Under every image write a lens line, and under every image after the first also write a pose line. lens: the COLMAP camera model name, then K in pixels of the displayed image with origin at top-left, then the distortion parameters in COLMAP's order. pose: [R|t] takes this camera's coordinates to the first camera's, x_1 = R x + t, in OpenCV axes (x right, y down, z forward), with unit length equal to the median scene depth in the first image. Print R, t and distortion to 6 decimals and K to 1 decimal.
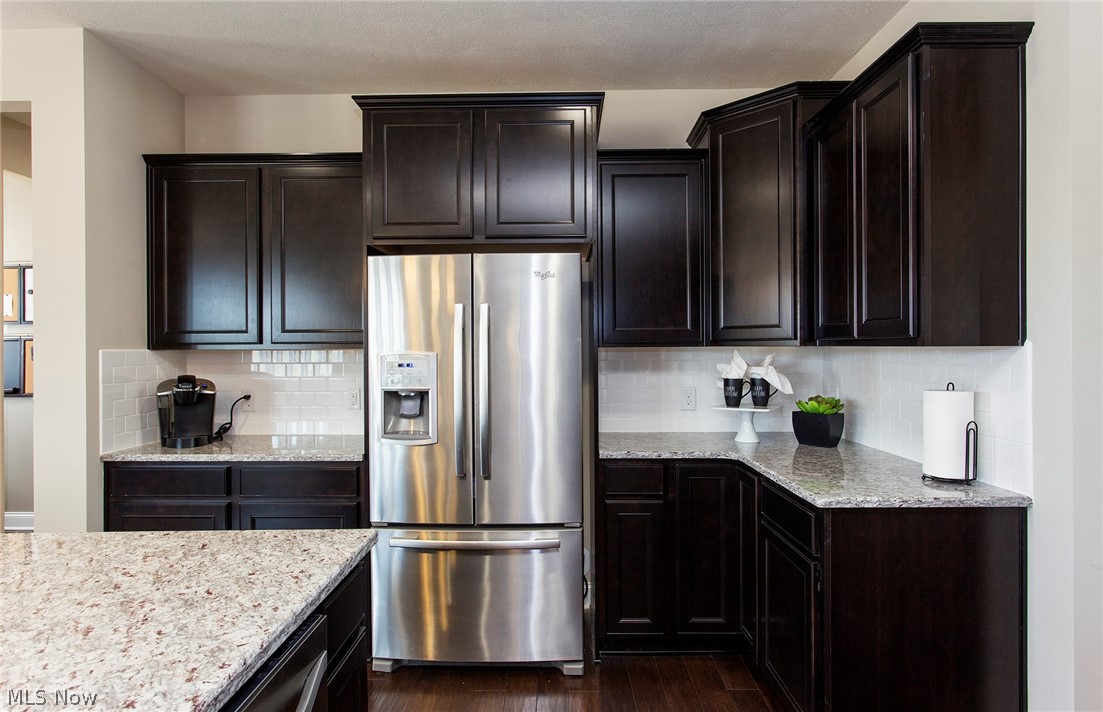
lens RADIAL K [[633.3, 0, 547.9], [0, 633.3, 344.3], [0, 0, 1]] dist [0.001848, -0.000873]
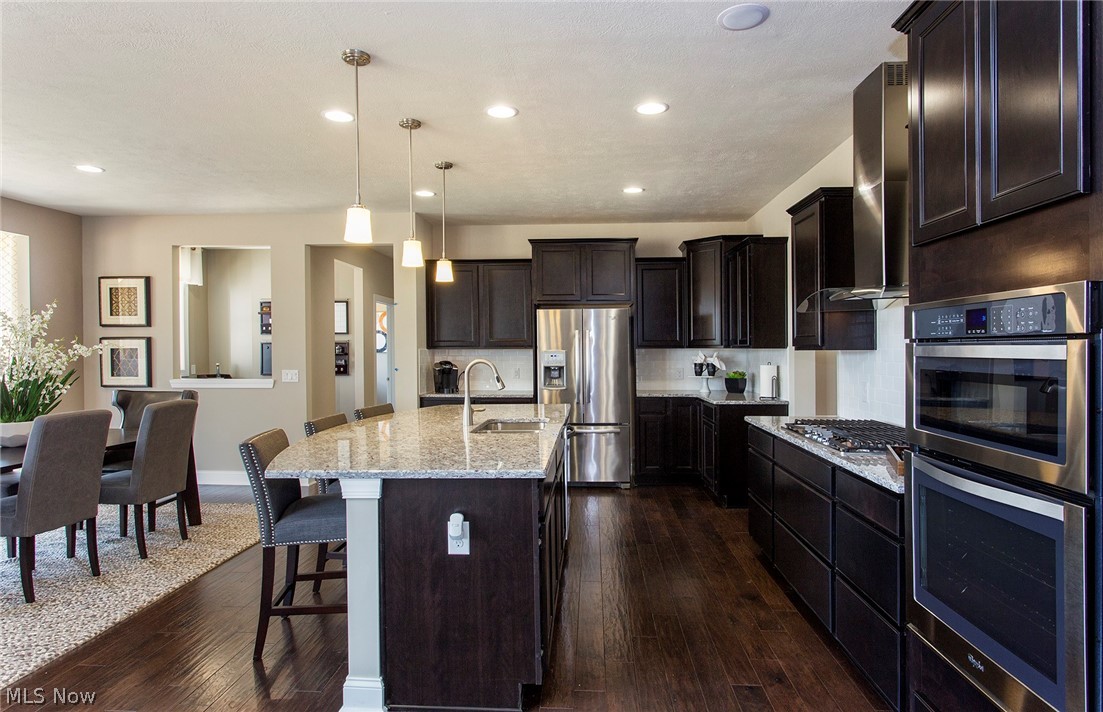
lens RADIAL K [[633.3, 0, 547.9], [0, 633.3, 344.3], [0, 0, 1]] dist [0.001848, -0.000873]
pose [[0.998801, 0.001002, -0.048936, -0.117786], [-0.001152, 0.999995, -0.003041, -0.002761], [0.048932, 0.003094, 0.998797, -1.218484]]
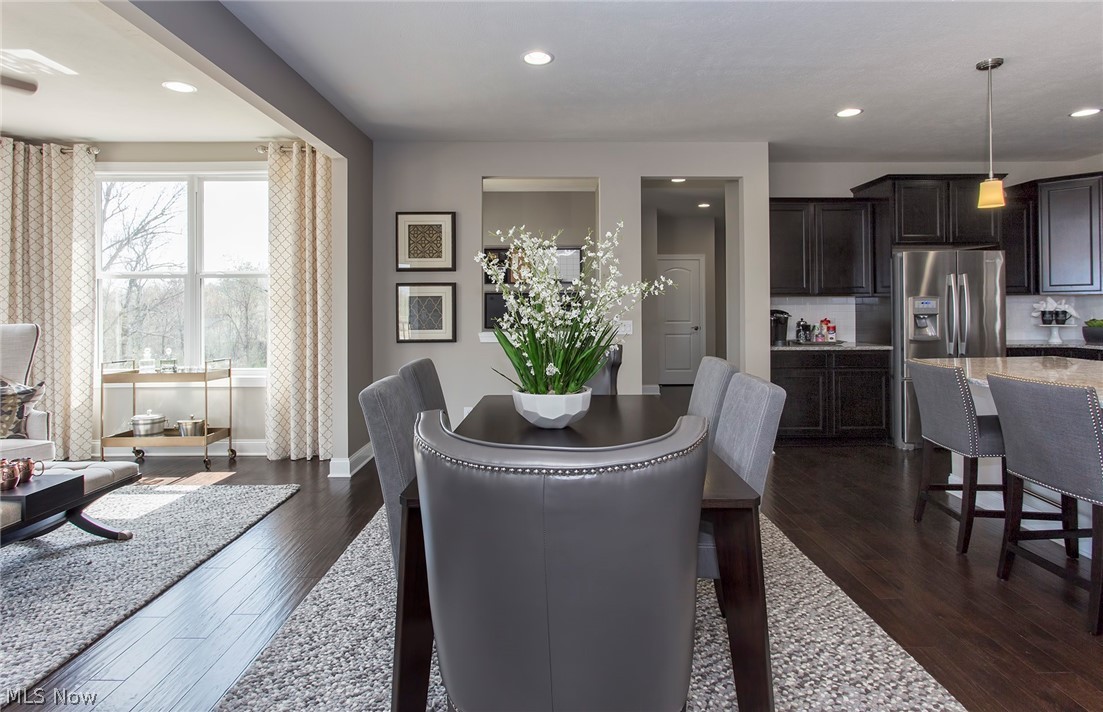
lens RADIAL K [[555.9, 0, 551.4], [0, 555.9, 300.8], [0, 0, 1]] dist [0.000644, -0.000012]
pose [[0.999672, -0.001281, 0.025562, -1.374539], [0.001391, 0.999990, -0.004314, 0.028419], [-0.025556, 0.004348, 0.999664, -0.749702]]
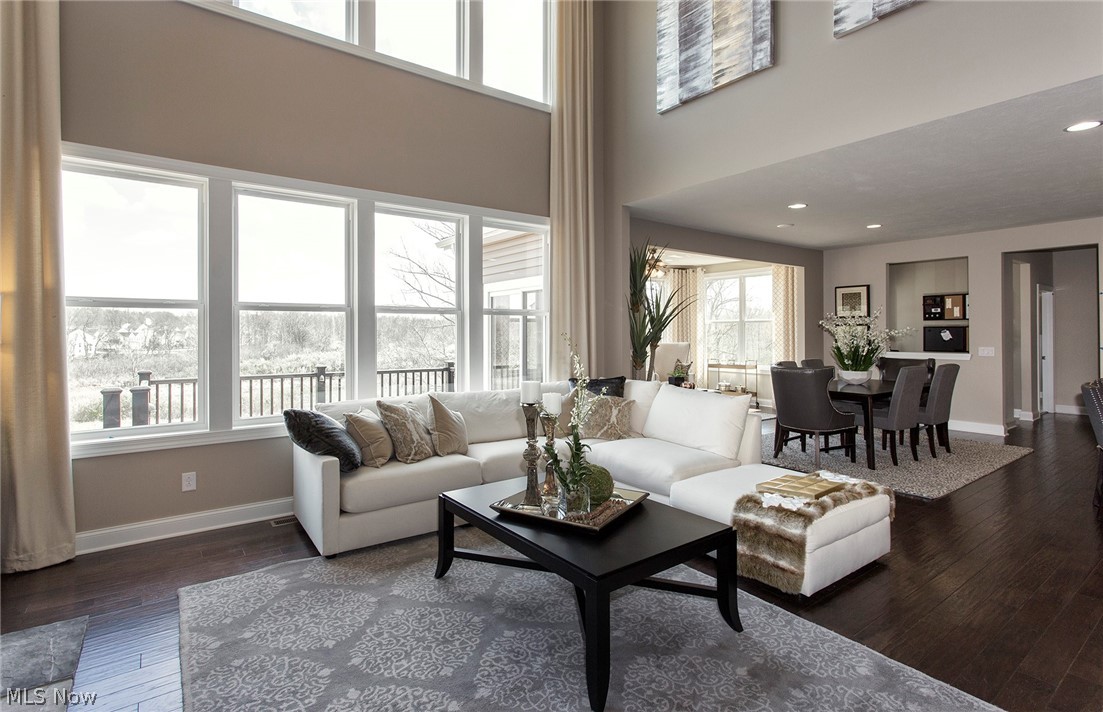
lens RADIAL K [[541.2, 0, 550.7], [0, 541.2, 329.8], [0, 0, 1]] dist [-0.000656, 0.000073]
pose [[0.614922, -0.001443, -0.788586, -0.375474], [0.004041, 0.999991, 0.001321, -0.013660], [0.788577, -0.003999, 0.614923, -2.225179]]
